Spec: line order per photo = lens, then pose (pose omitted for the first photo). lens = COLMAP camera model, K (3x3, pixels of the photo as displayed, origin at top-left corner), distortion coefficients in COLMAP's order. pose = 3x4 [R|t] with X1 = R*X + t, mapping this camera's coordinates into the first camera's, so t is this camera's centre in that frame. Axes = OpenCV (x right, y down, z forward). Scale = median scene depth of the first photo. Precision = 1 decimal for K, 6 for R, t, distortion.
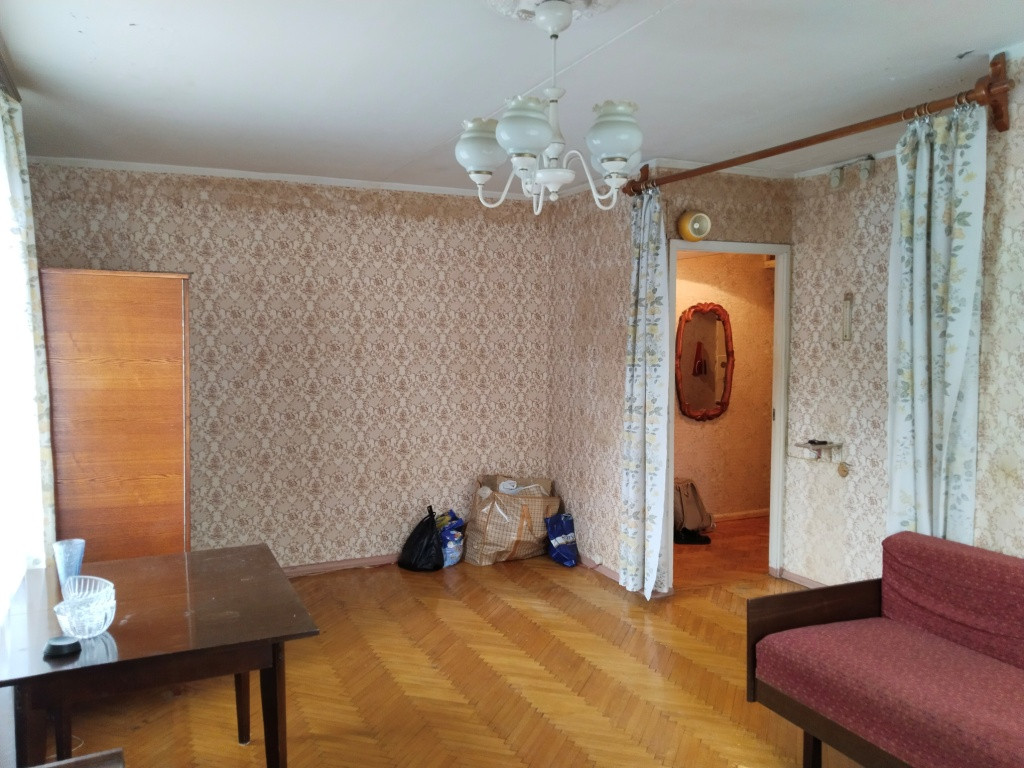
lens RADIAL K [[828.3, 0, 507.5], [0, 828.3, 386.2], [0, 0, 1]] dist [0.089097, -0.144943]
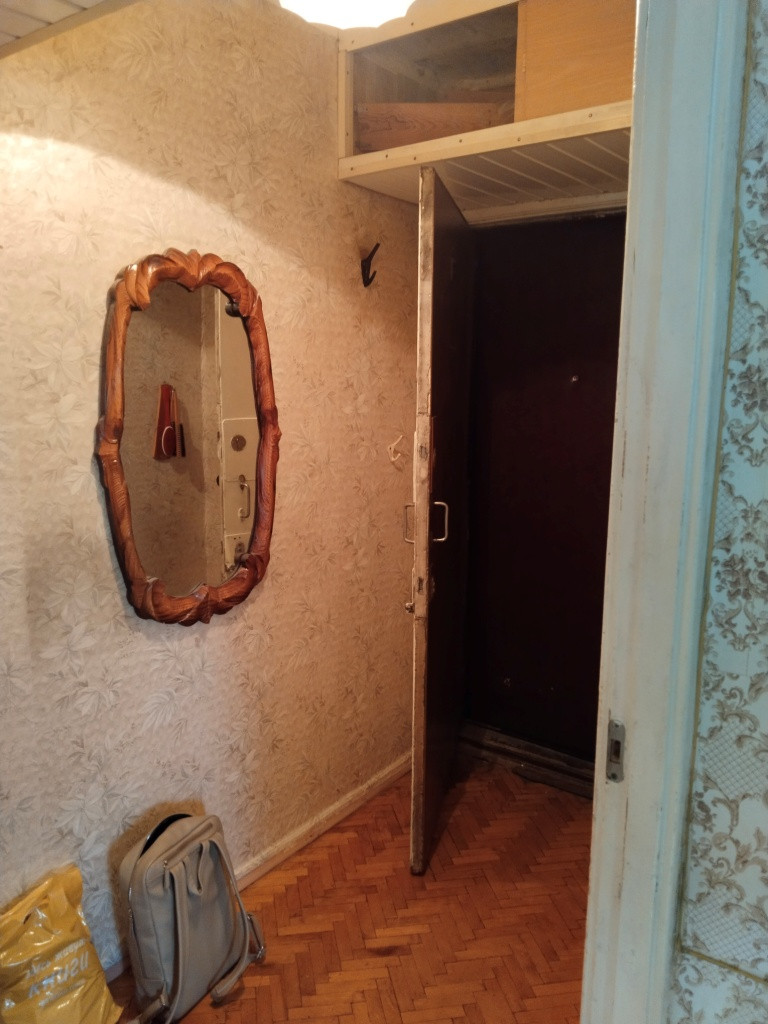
lens RADIAL K [[828.3, 0, 380.6], [0, 828.3, 517.5], [0, 0, 1]] dist [0.089097, -0.144943]
pose [[0.879330, -0.070138, 0.471020, 0.143385], [0.023344, 0.994254, 0.104472, -0.032497], [-0.475641, -0.080870, 0.875914, 0.673763]]
